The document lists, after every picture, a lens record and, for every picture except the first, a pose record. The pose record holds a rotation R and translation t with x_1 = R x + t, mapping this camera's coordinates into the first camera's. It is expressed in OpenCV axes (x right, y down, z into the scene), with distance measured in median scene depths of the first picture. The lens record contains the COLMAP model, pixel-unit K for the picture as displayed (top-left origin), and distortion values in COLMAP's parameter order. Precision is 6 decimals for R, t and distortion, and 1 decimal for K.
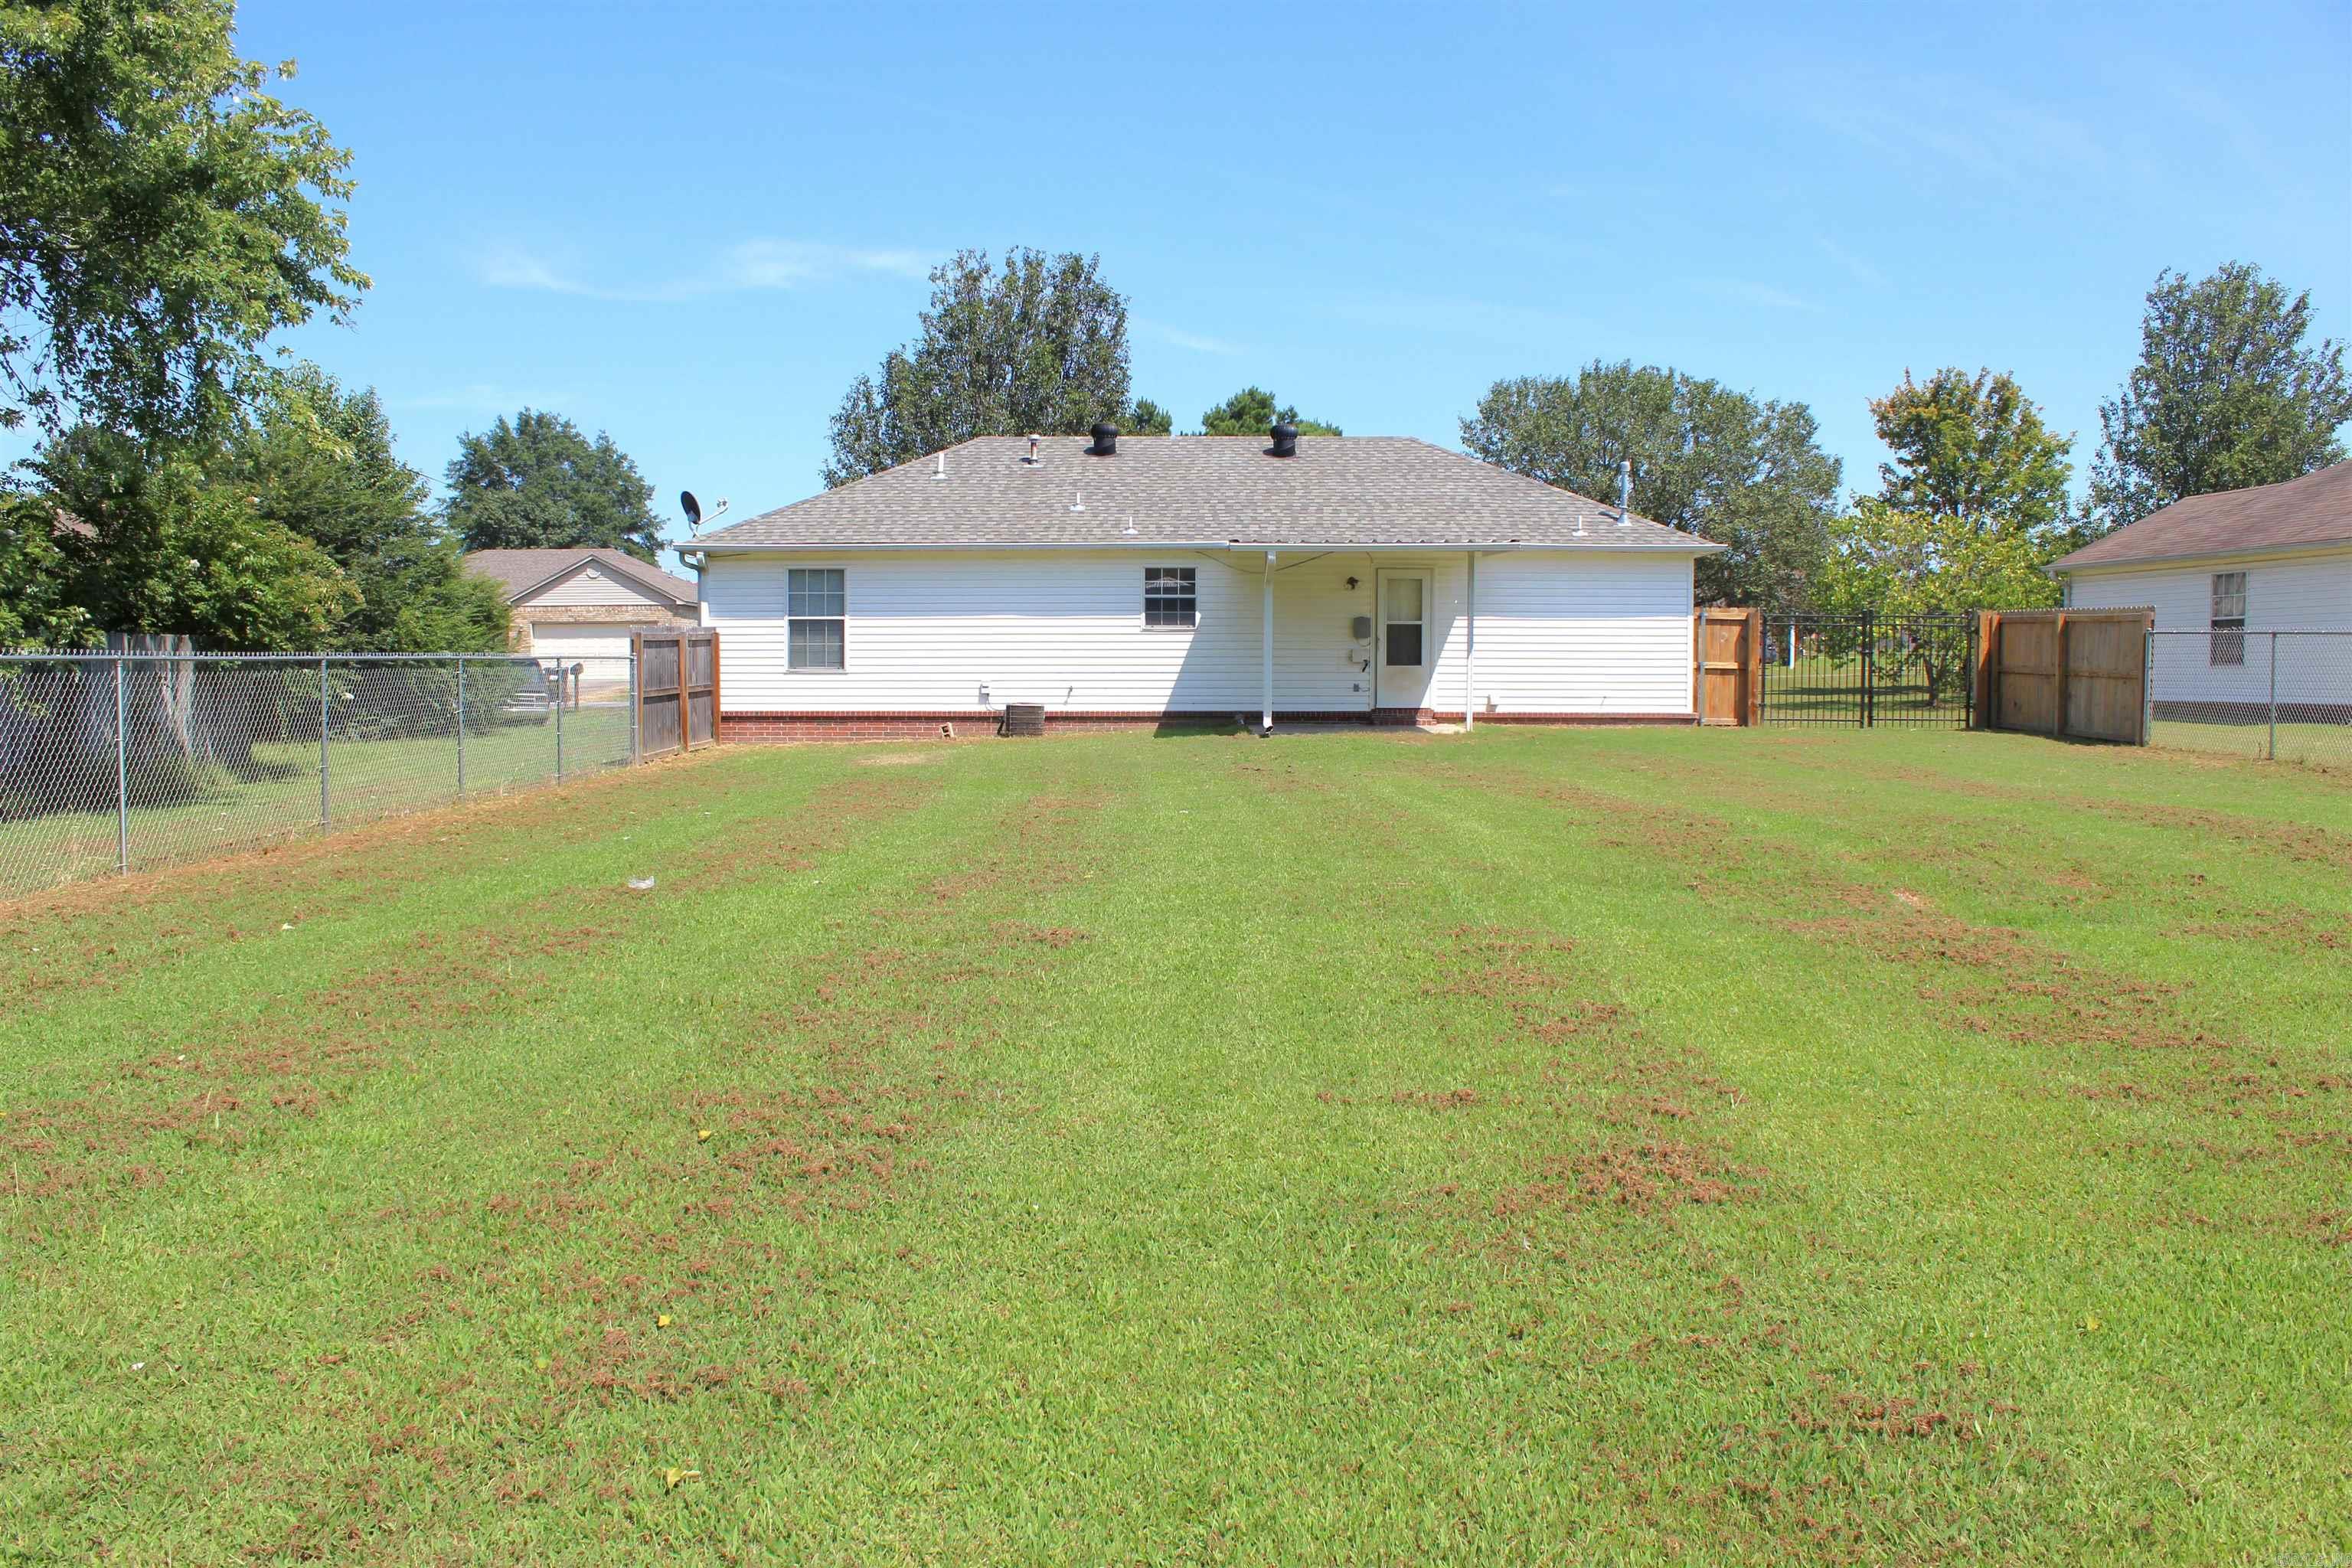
lens RADIAL K [[1970.1, 0, 1176.0], [0, 1970.1, 784.0], [0, 0, 1]] dist [-0.182269, 0.165242]
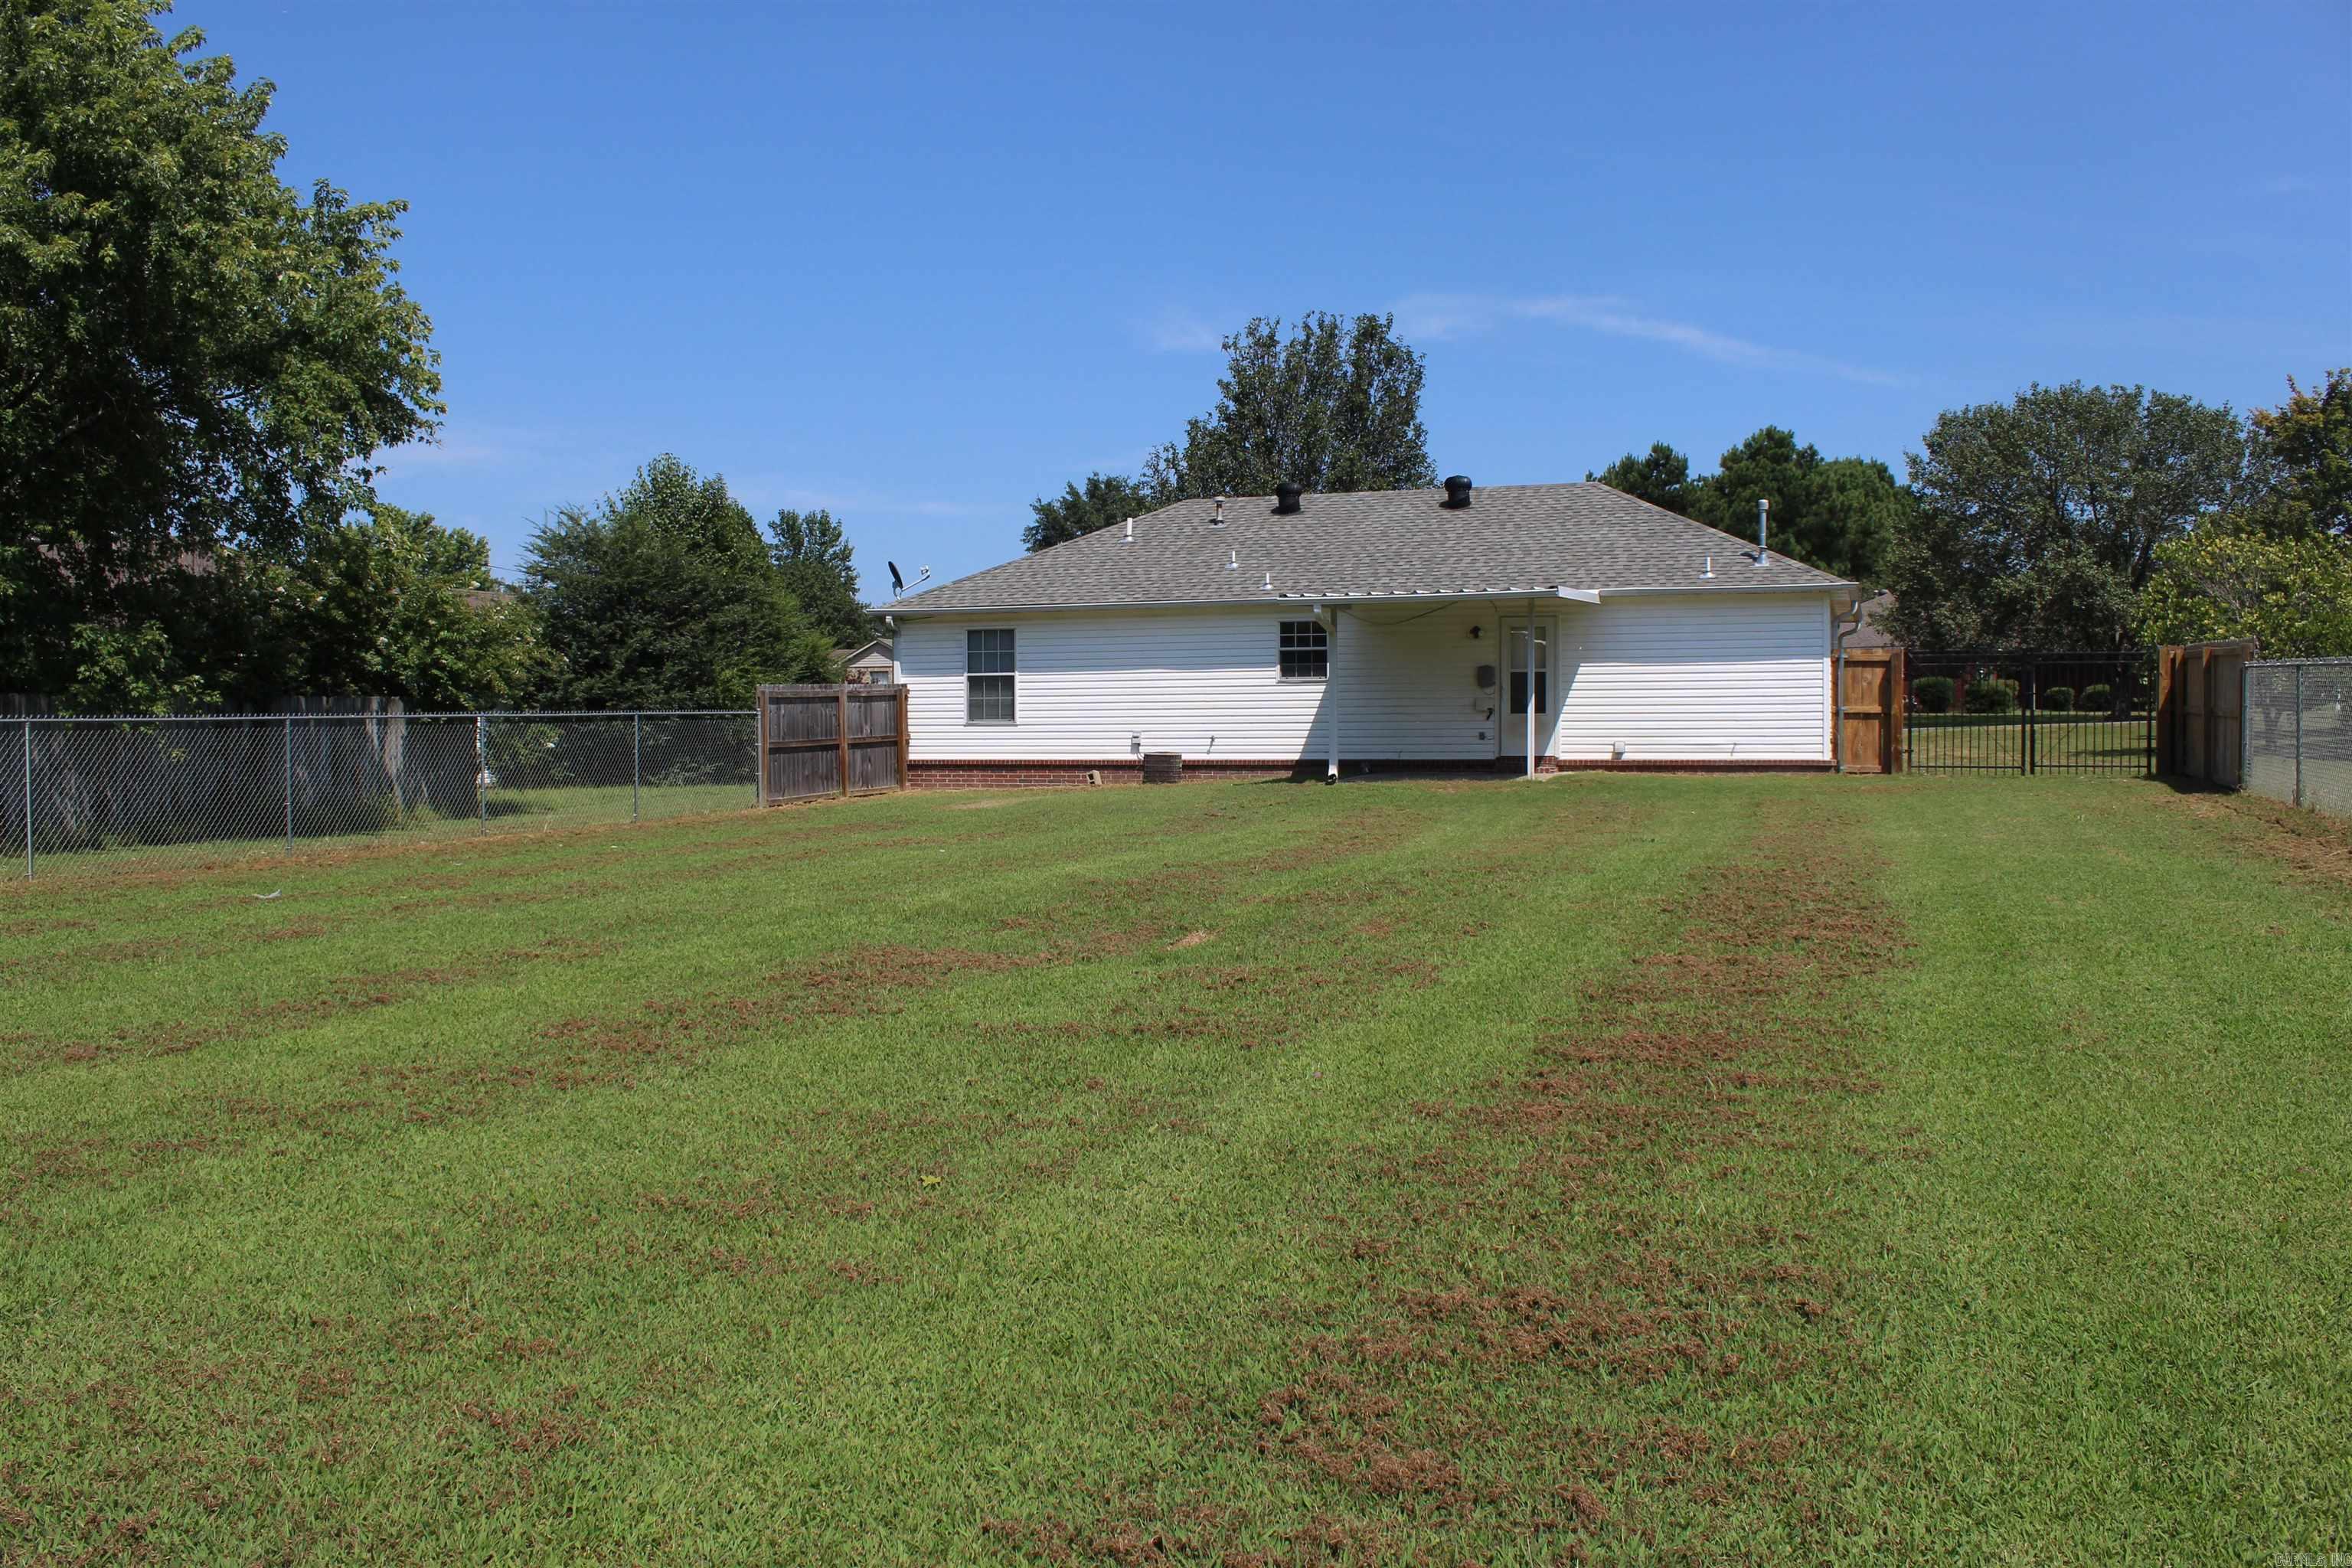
lens RADIAL K [[1970.1, 0, 1176.0], [0, 1970.1, 784.0], [0, 0, 1]] dist [-0.182269, 0.165242]
pose [[0.944134, 0.001856, -0.329558, 0.274951], [-0.010072, 0.999680, -0.023225, 0.000550], [0.329409, 0.025247, 0.943850, 0.001265]]
